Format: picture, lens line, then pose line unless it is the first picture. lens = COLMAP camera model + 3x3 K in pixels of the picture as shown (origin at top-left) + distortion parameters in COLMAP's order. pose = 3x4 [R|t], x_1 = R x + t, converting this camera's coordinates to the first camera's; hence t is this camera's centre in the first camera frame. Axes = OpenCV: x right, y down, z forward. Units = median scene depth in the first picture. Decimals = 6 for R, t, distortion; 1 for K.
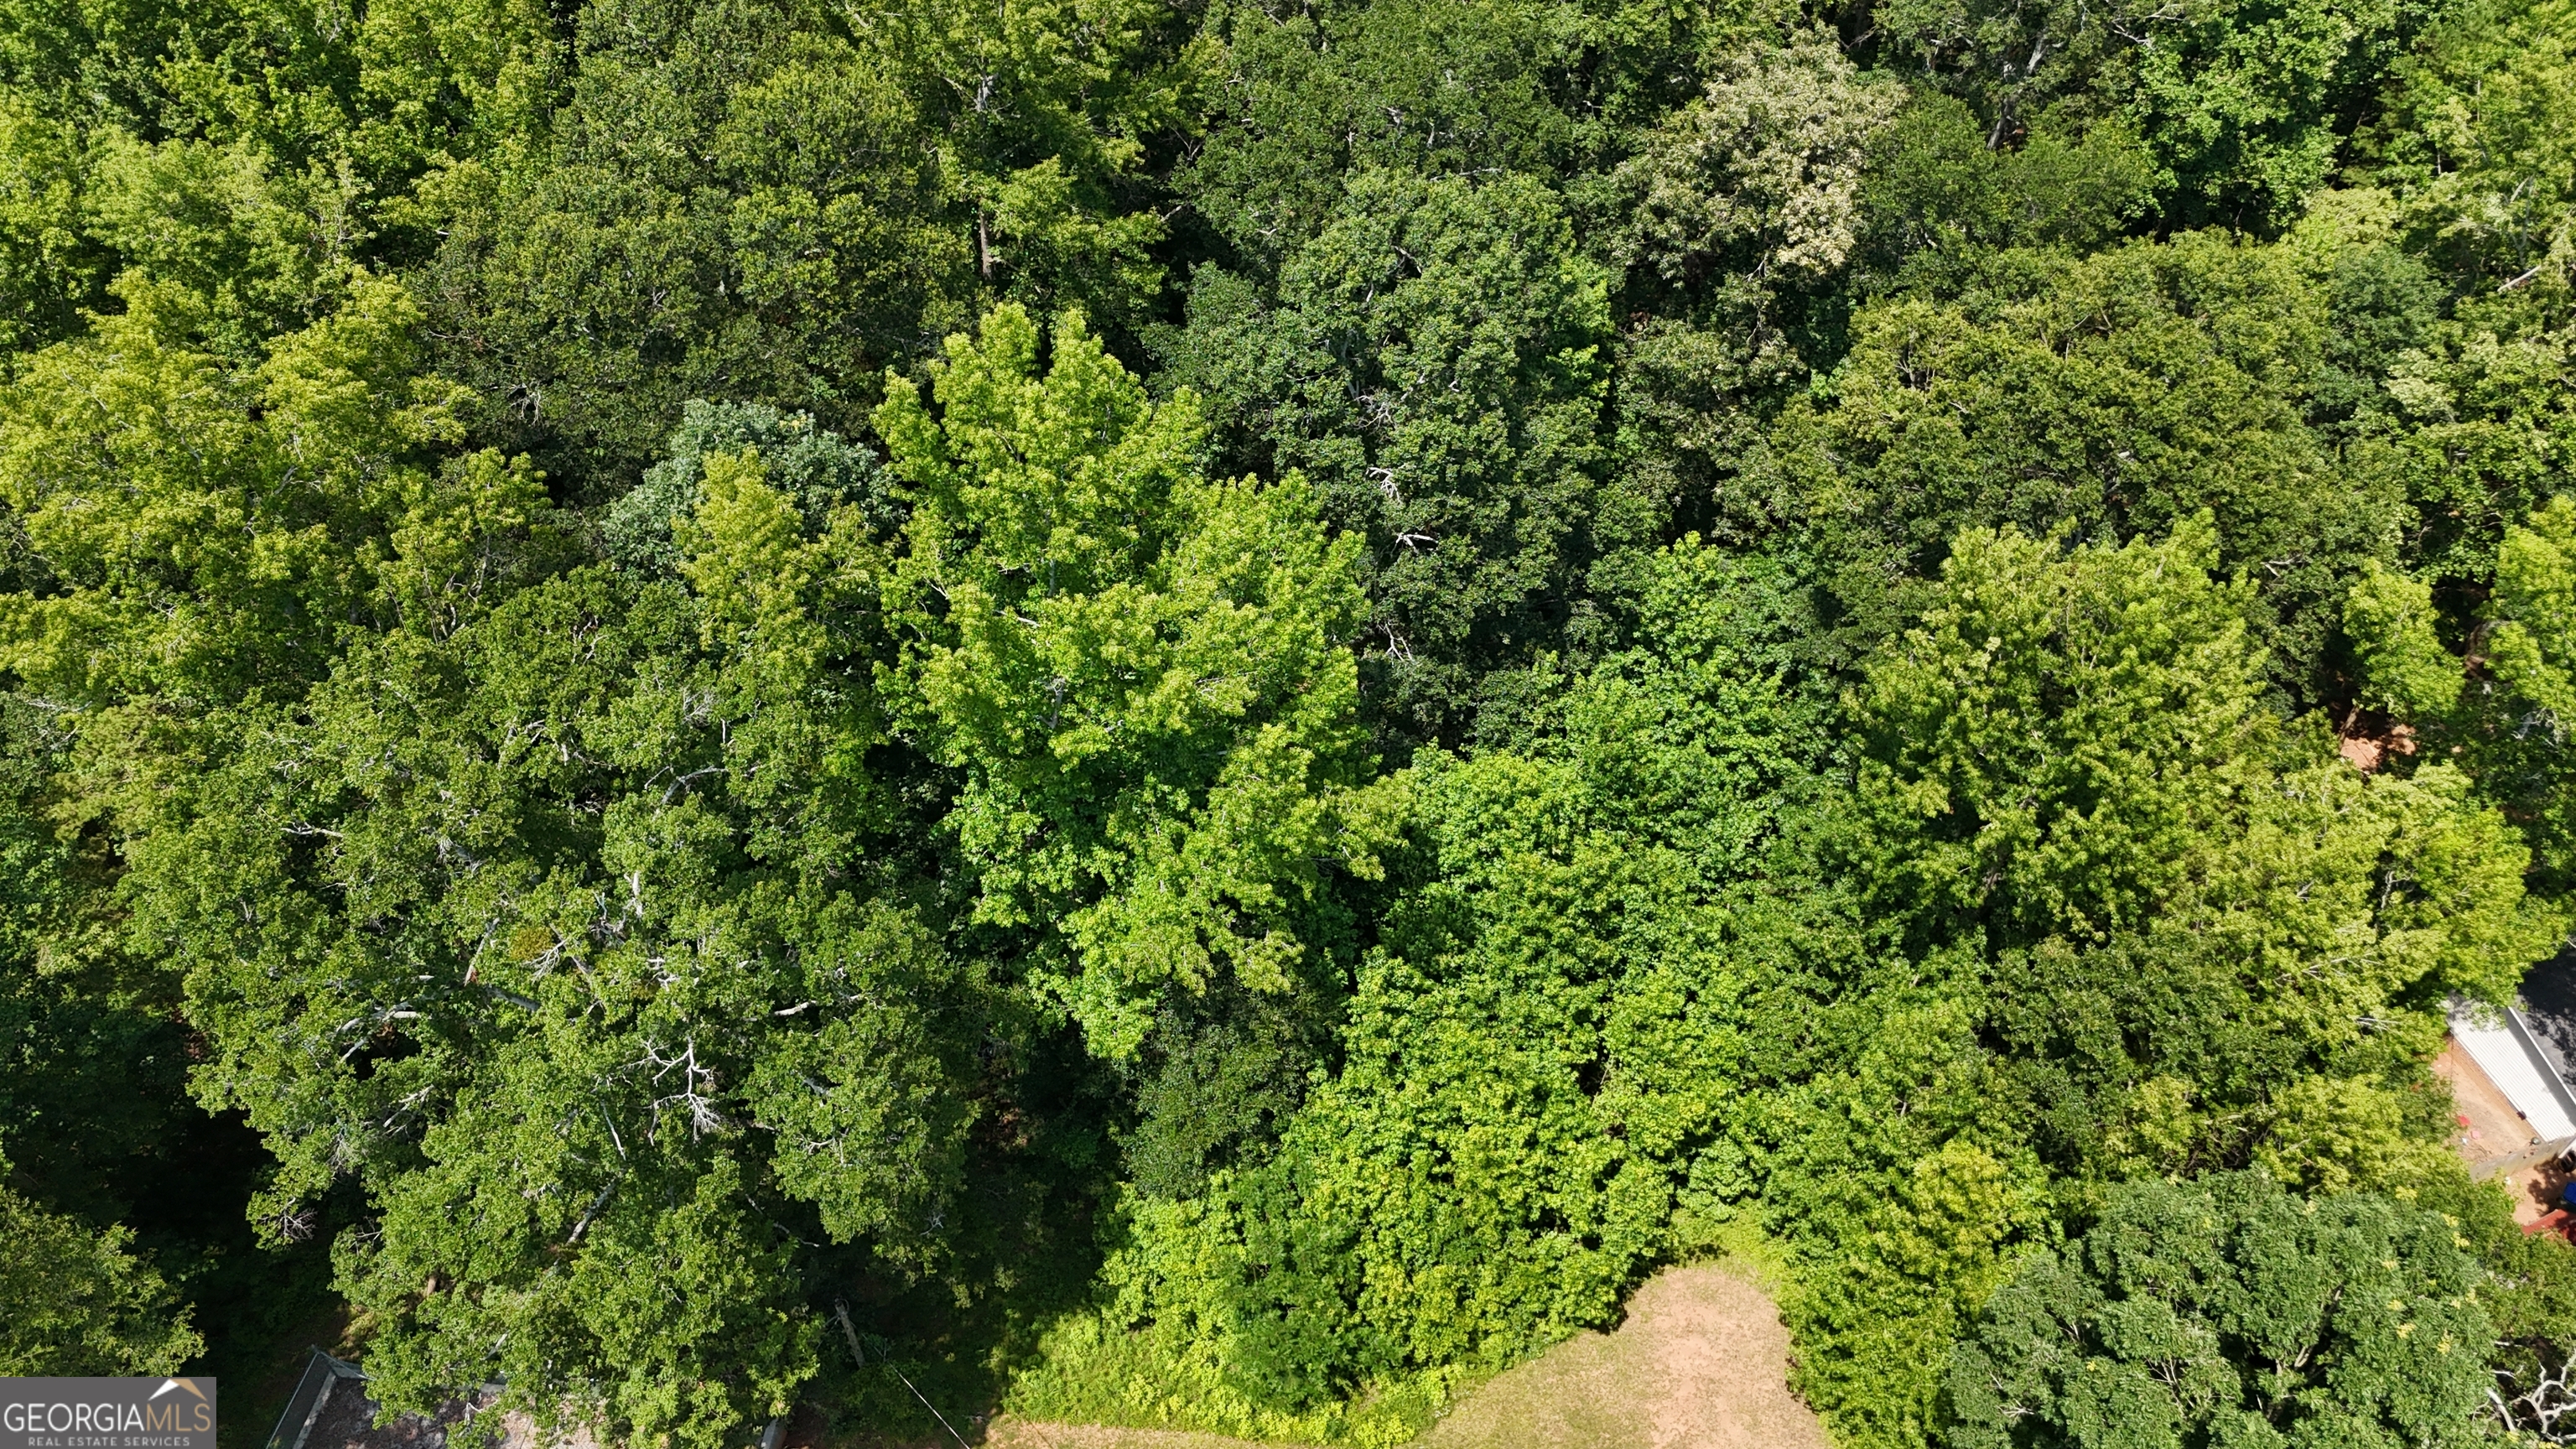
lens RADIAL K [[1893.6, 0, 1296.1], [0, 1893.6, 725.0], [0, 0, 1]] dist [0.085656, -0.094050]
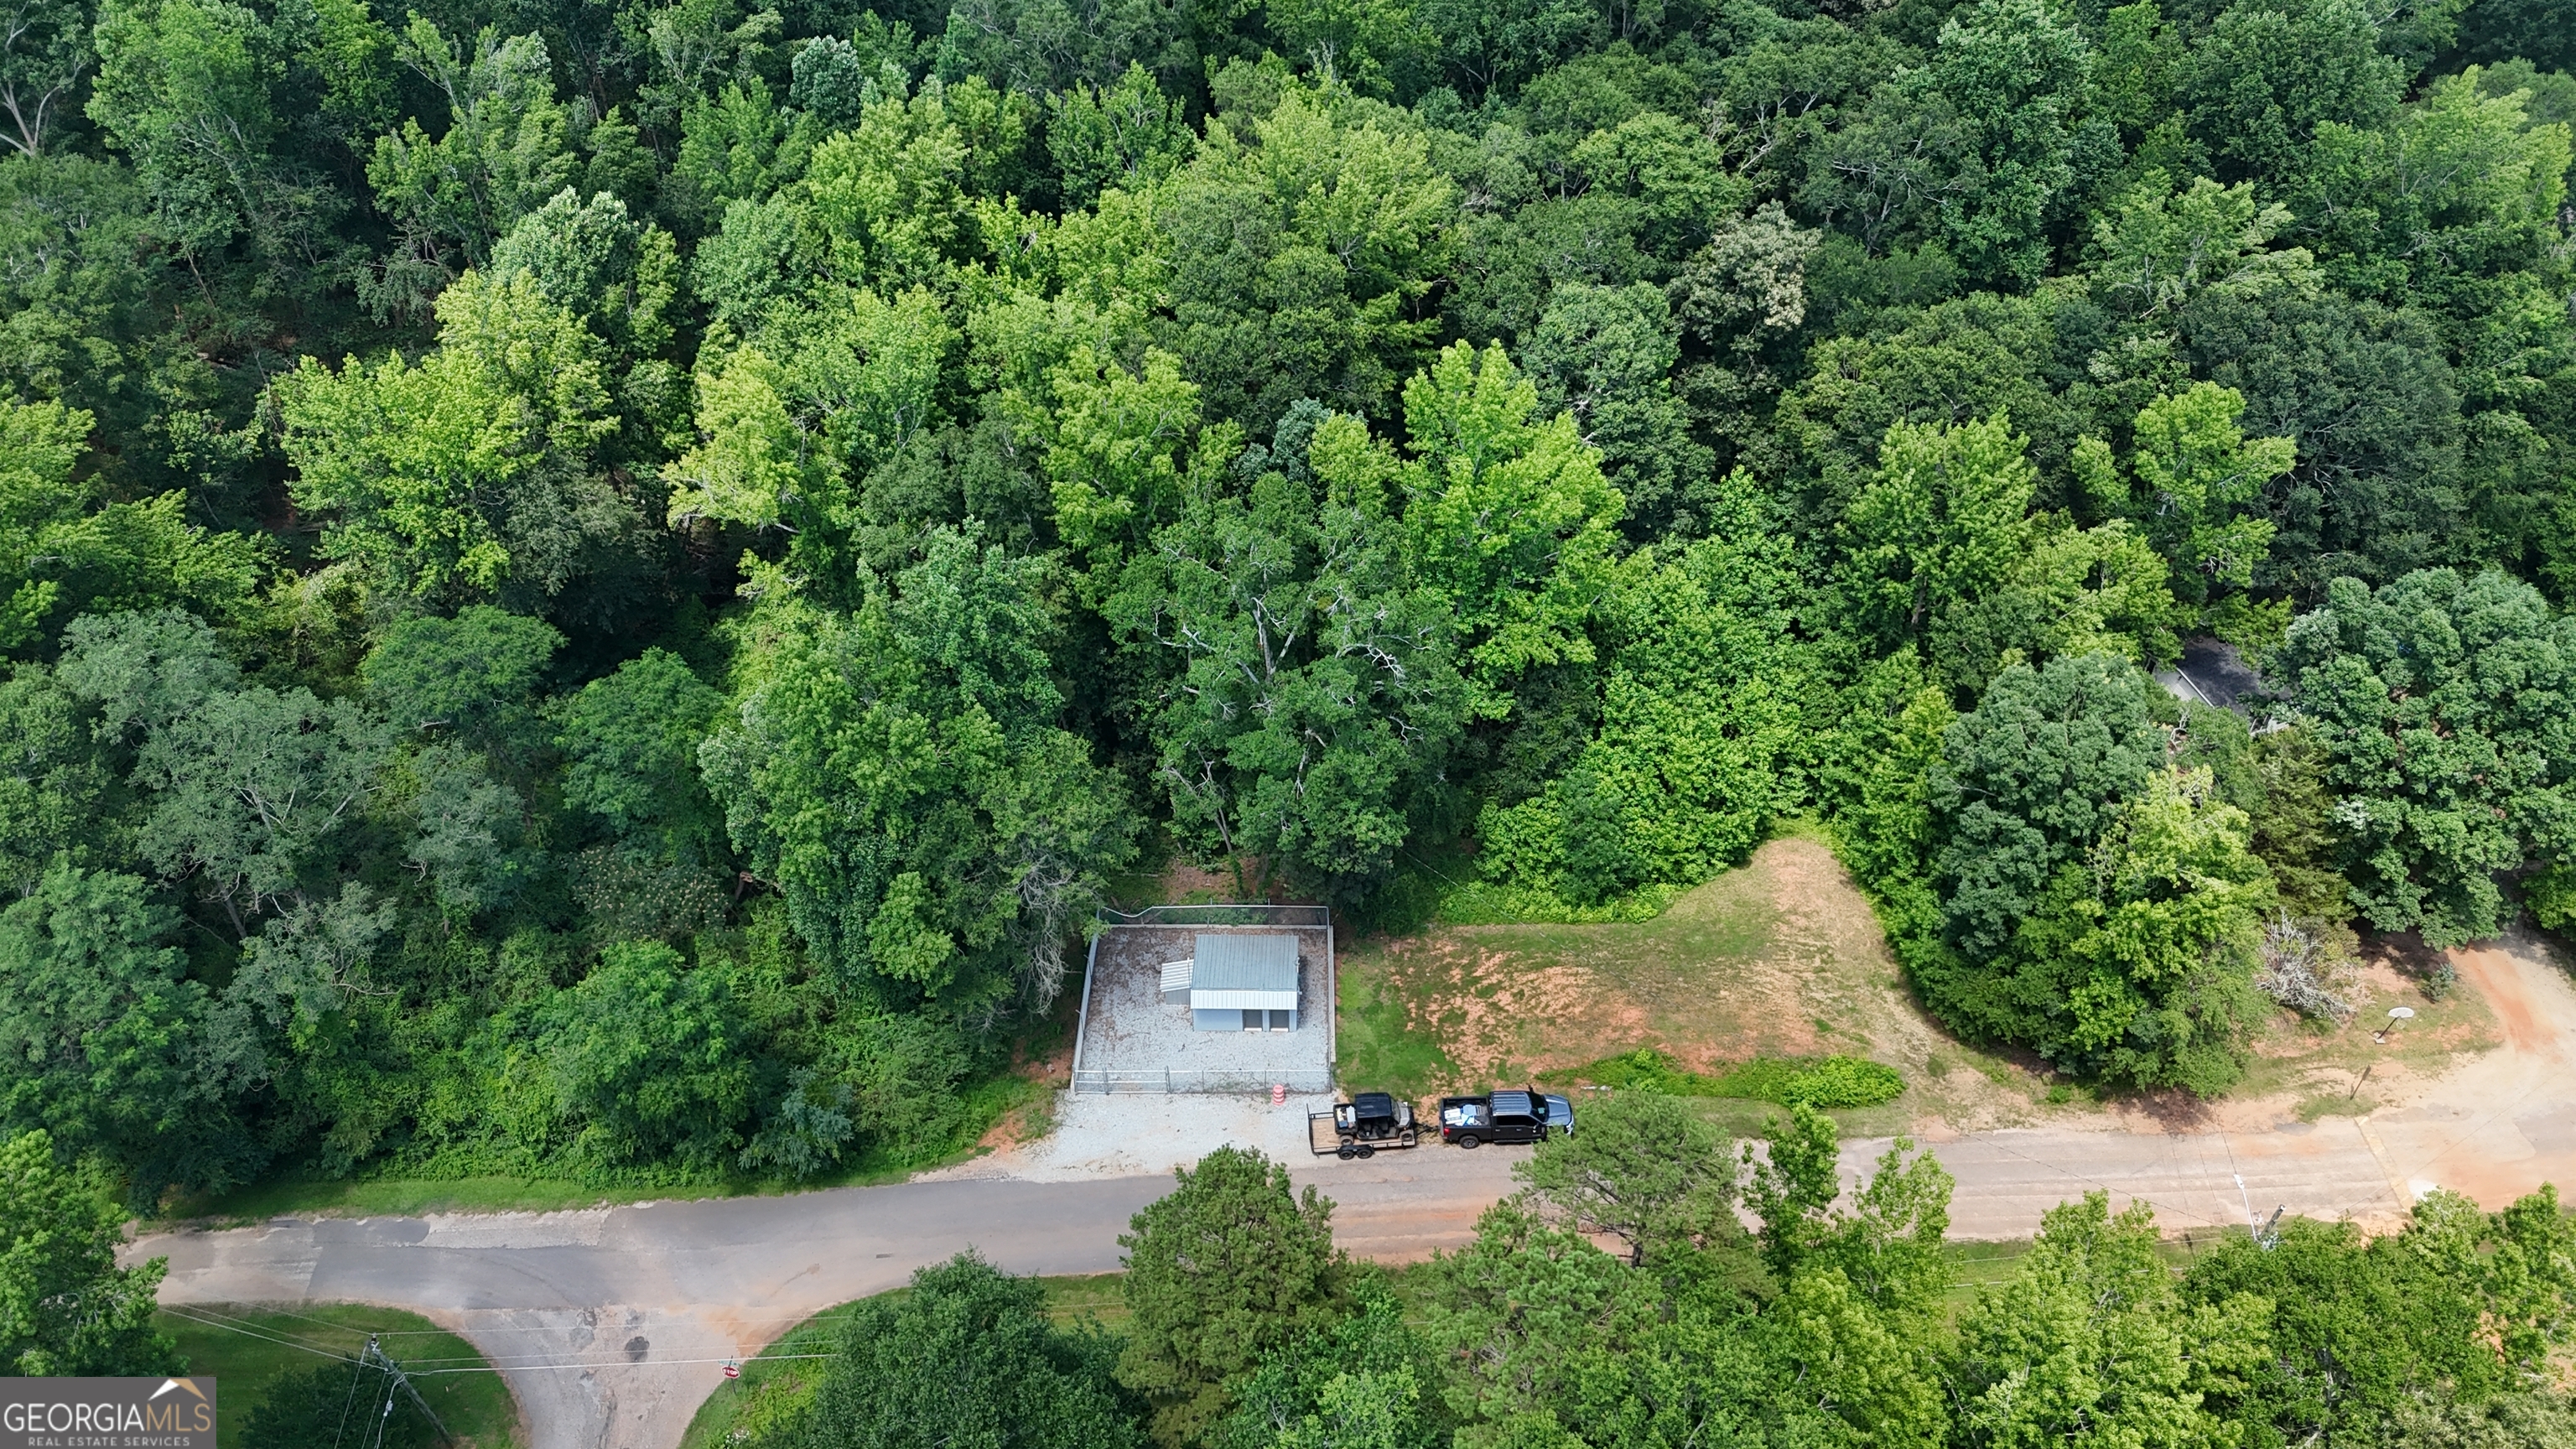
lens RADIAL K [[1893.6, 0, 1298.8], [0, 1893.6, 724.9], [0, 0, 1]] dist [0.085656, -0.094050]
pose [[0.994666, -0.070005, 0.075760, -0.377436], [0.077317, 0.992147, -0.098317, 0.298679], [-0.068282, 0.103650, 0.992267, -0.791102]]
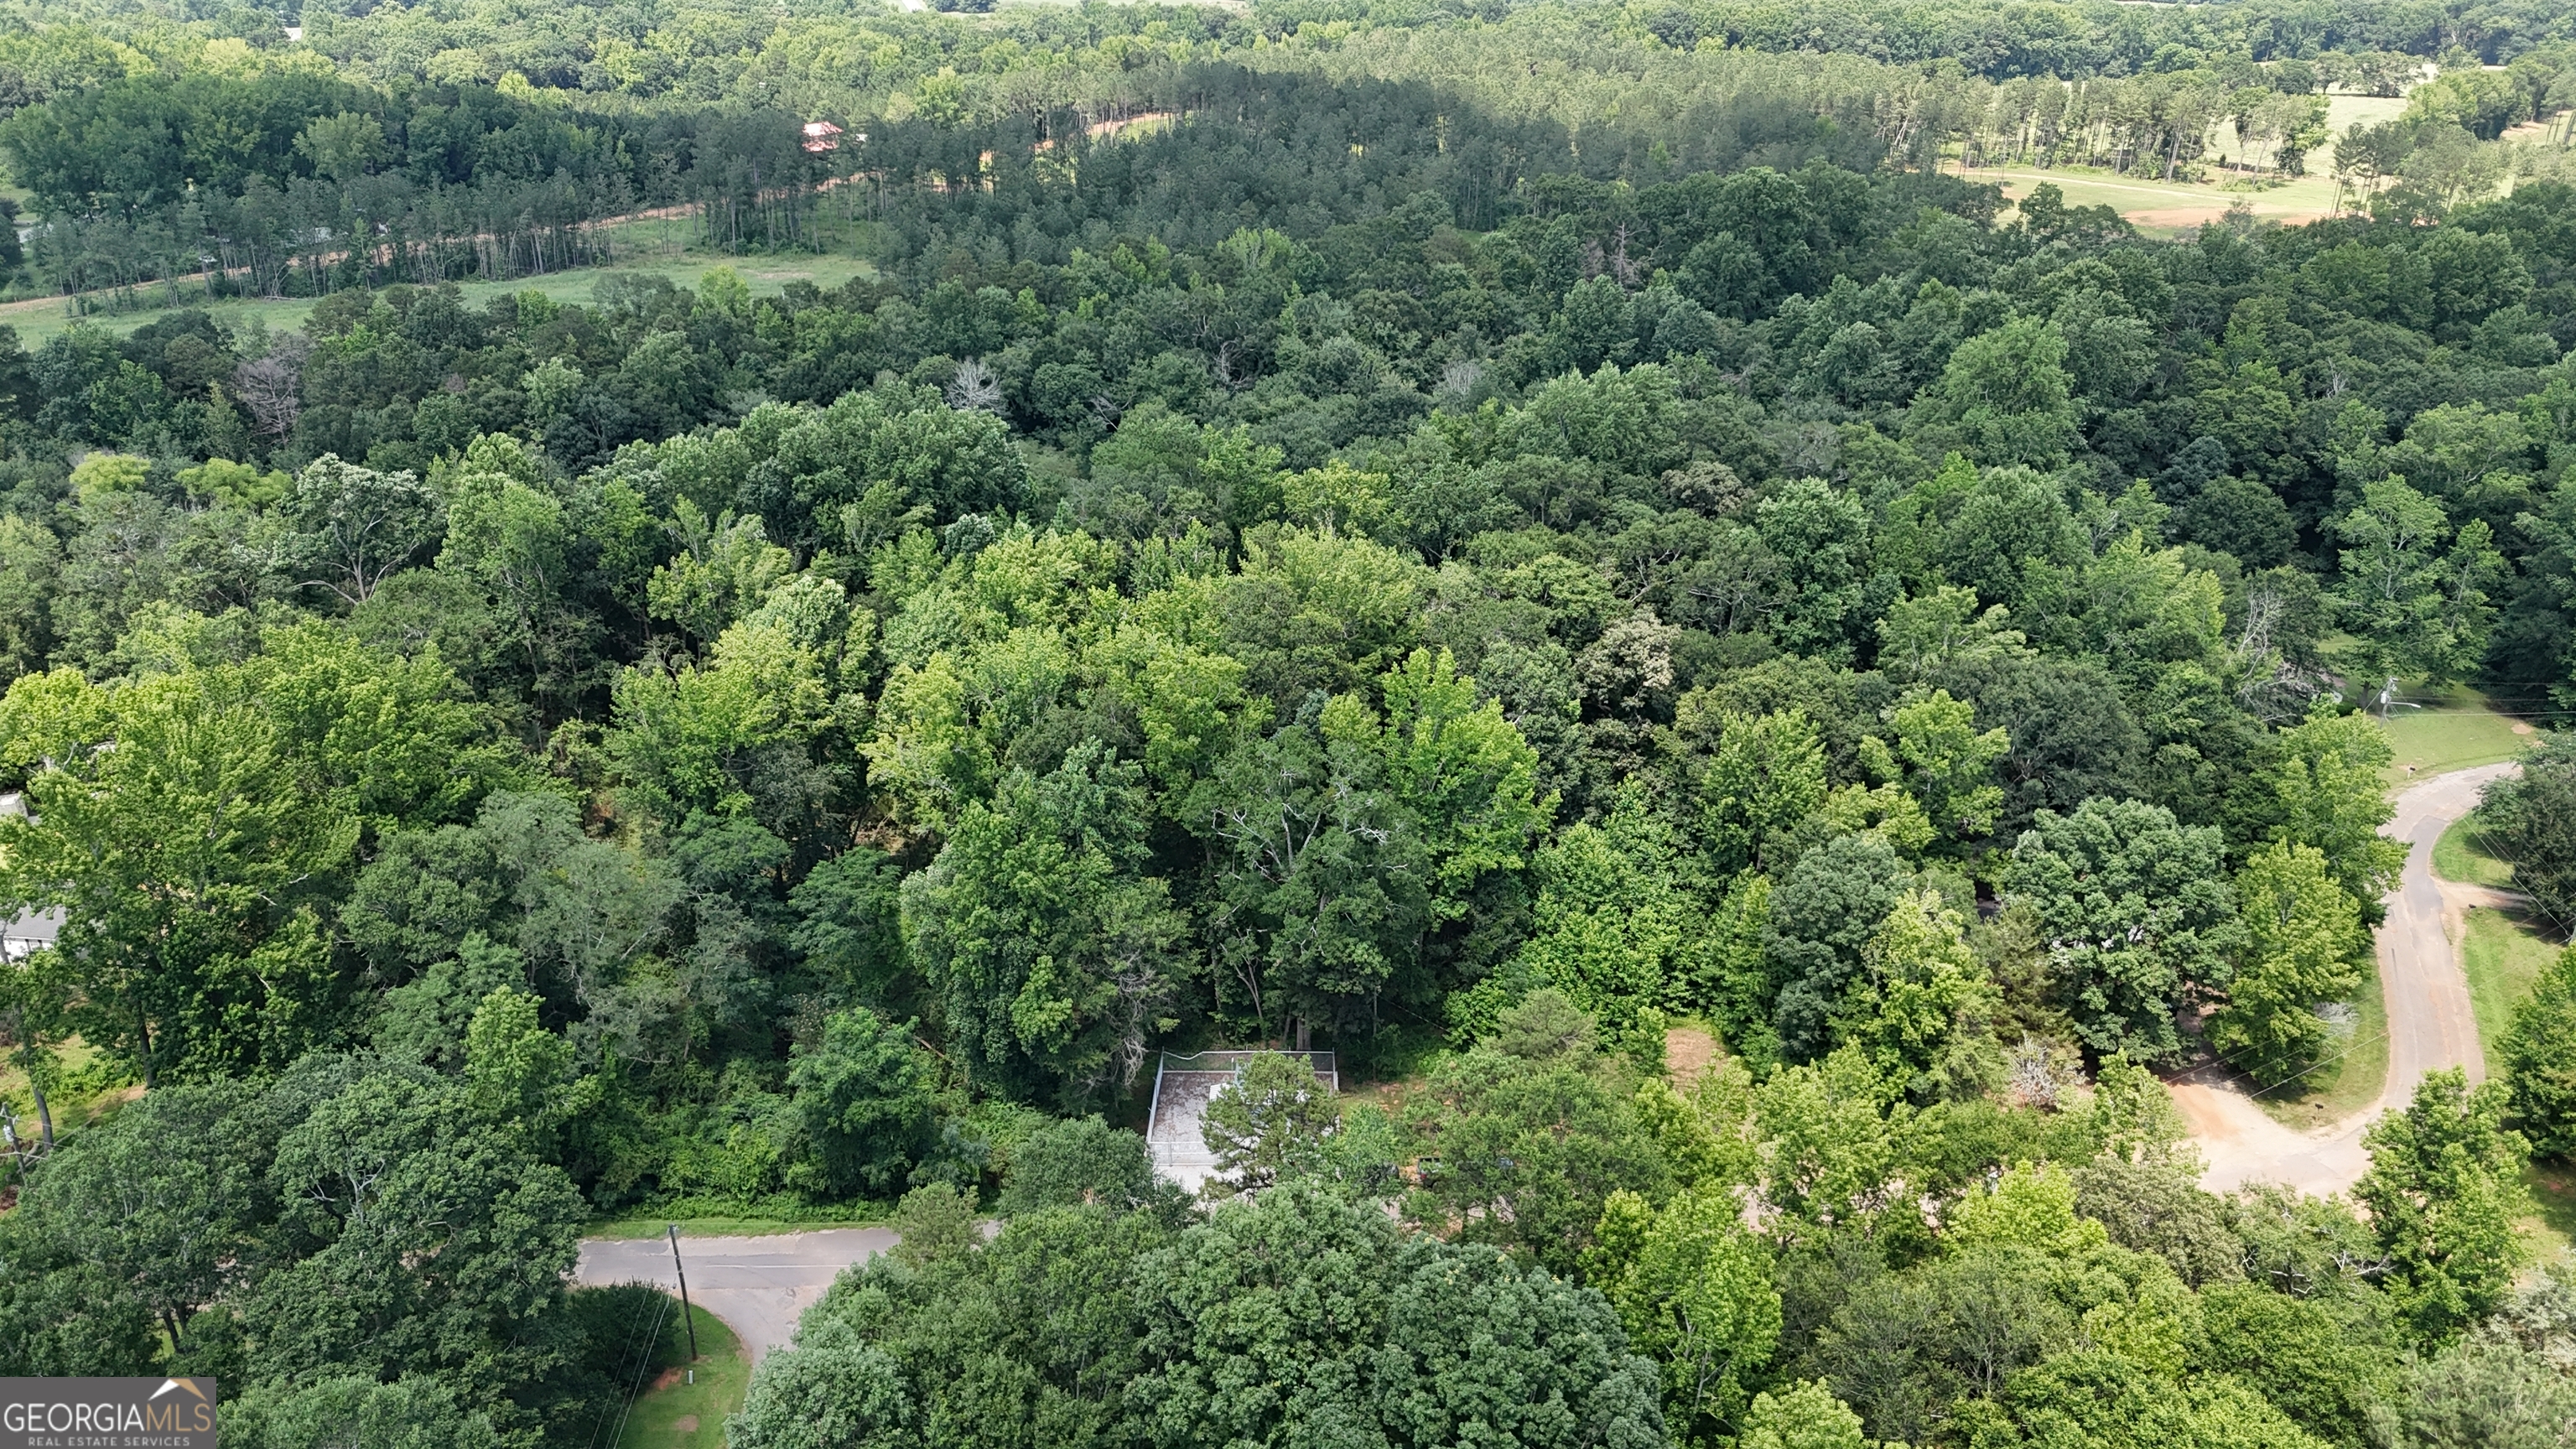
lens RADIAL K [[1893.6, 0, 1290.0], [0, 1893.6, 731.8], [0, 0, 1]] dist [0.085656, -0.094050]
pose [[0.994819, -0.036695, 0.094813, -0.484805], [0.072931, 0.907316, -0.414077, 0.867651], [-0.070831, 0.418846, 0.905291, -1.300850]]
